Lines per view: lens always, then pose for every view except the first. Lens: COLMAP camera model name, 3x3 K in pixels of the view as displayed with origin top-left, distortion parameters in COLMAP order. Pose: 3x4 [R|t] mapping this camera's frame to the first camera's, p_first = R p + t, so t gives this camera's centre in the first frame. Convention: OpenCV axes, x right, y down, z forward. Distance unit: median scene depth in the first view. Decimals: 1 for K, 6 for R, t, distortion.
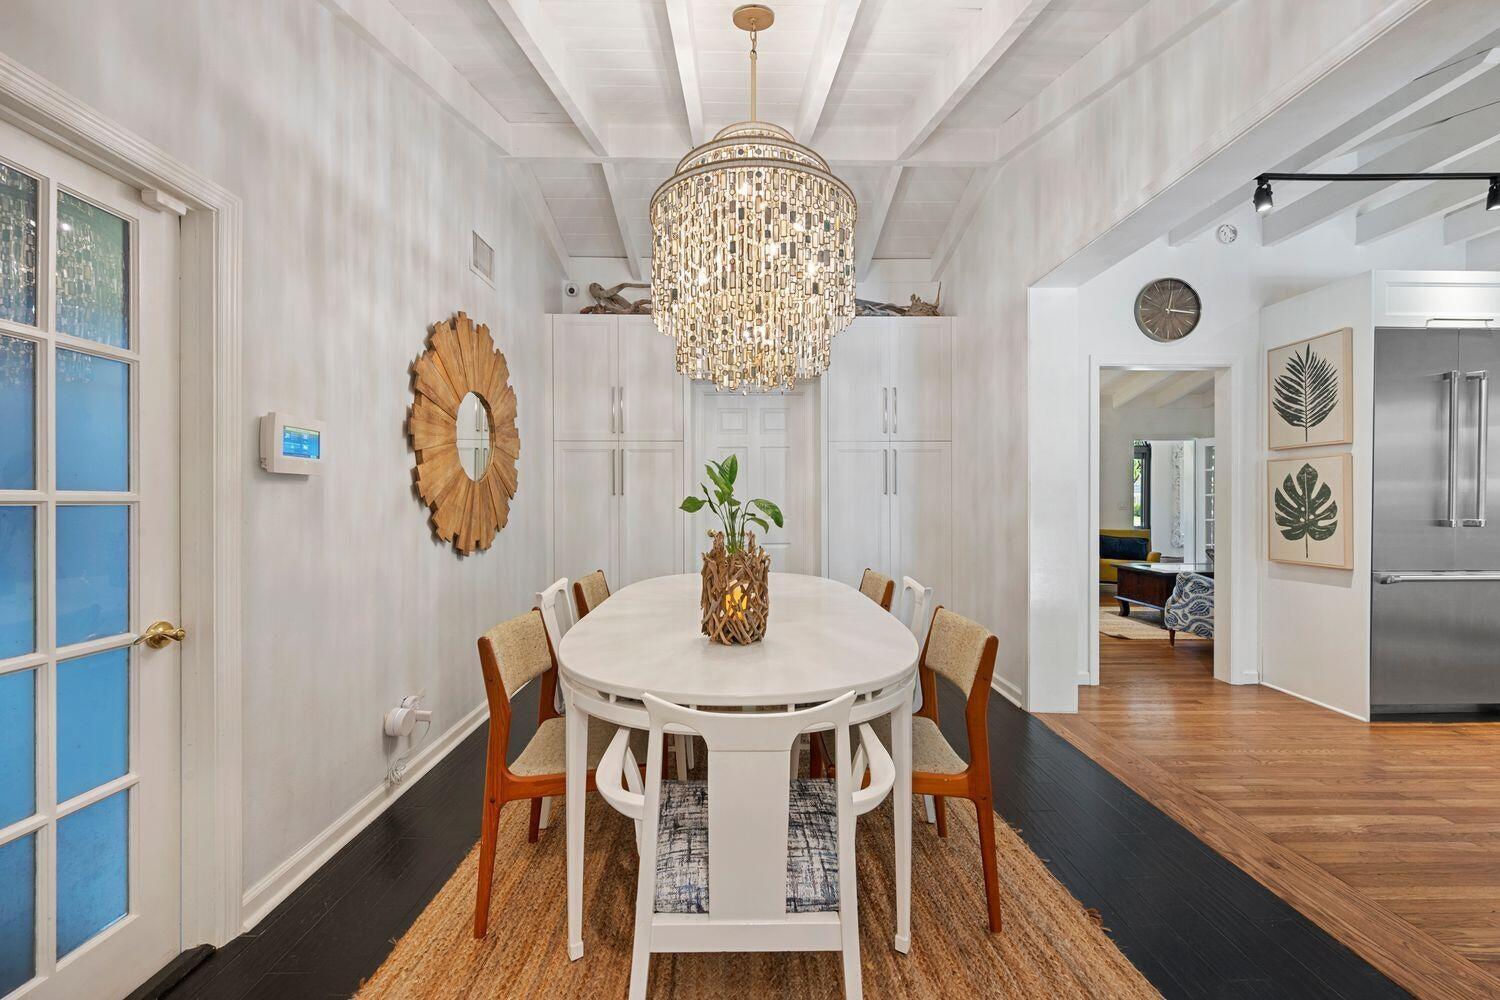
lens RADIAL K [[623.3, 0, 750.0], [0, 623.3, 500.0], [0, 0, 1]] dist [0.000317, -0.000014]
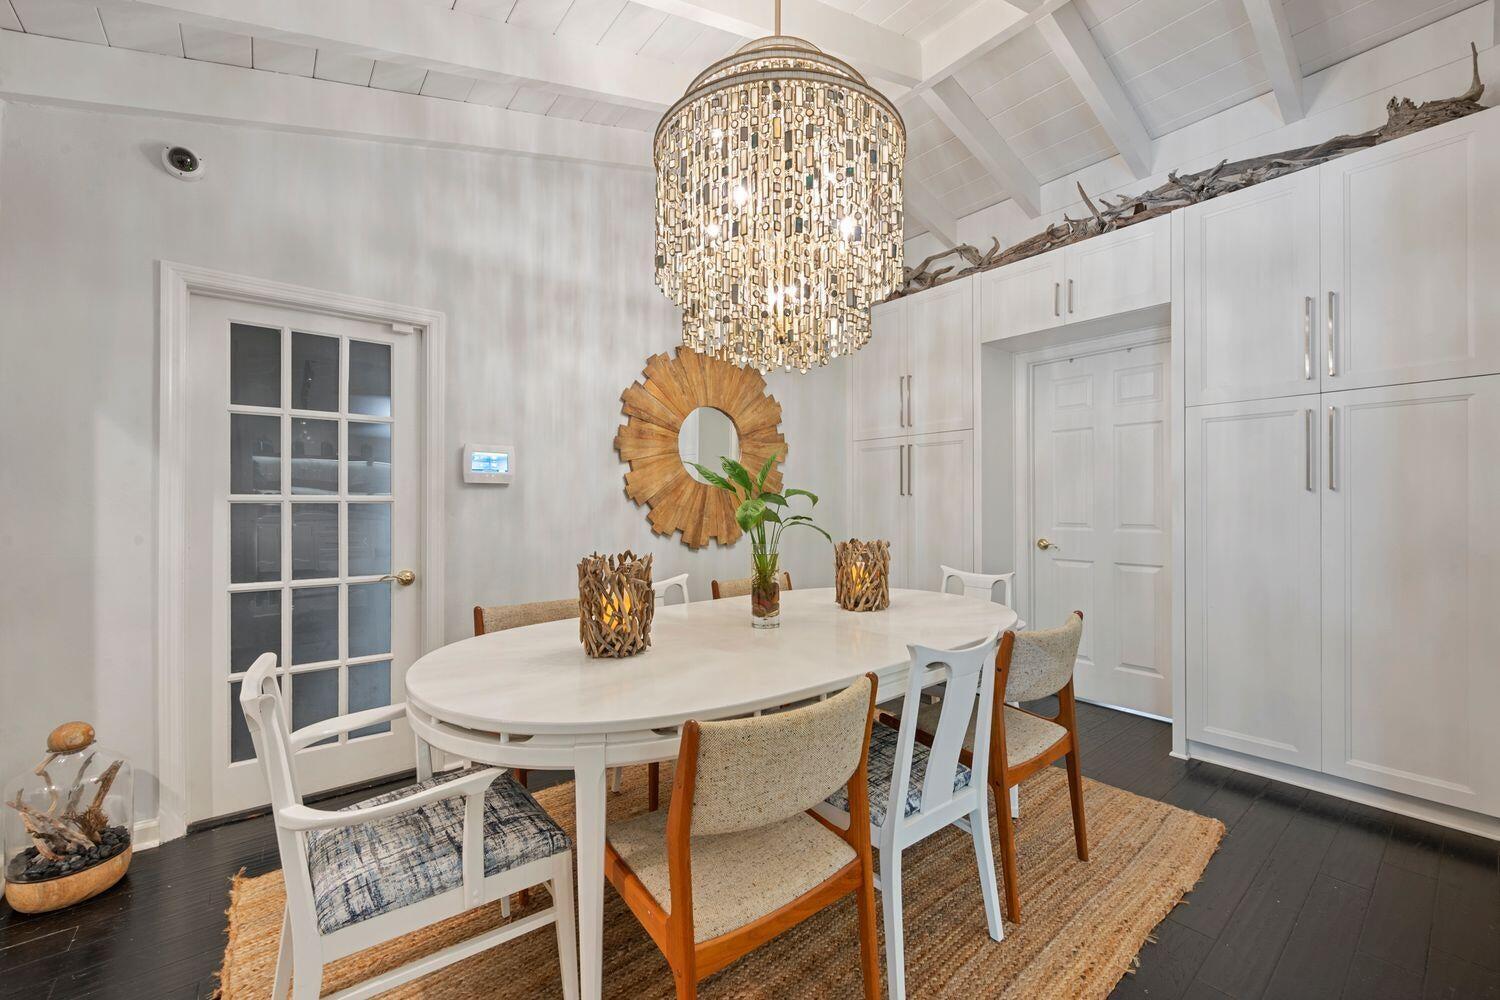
lens RADIAL K [[623.3, 0, 750.0], [0, 623.3, 500.0], [0, 0, 1]] dist [0.000317, -0.000014]
pose [[0.582206, -0.000920, -0.813041, 0.631570], [-0.001208, 0.999997, -0.001996, 0.000954], [0.813041, 0.002144, 0.582203, 0.470897]]
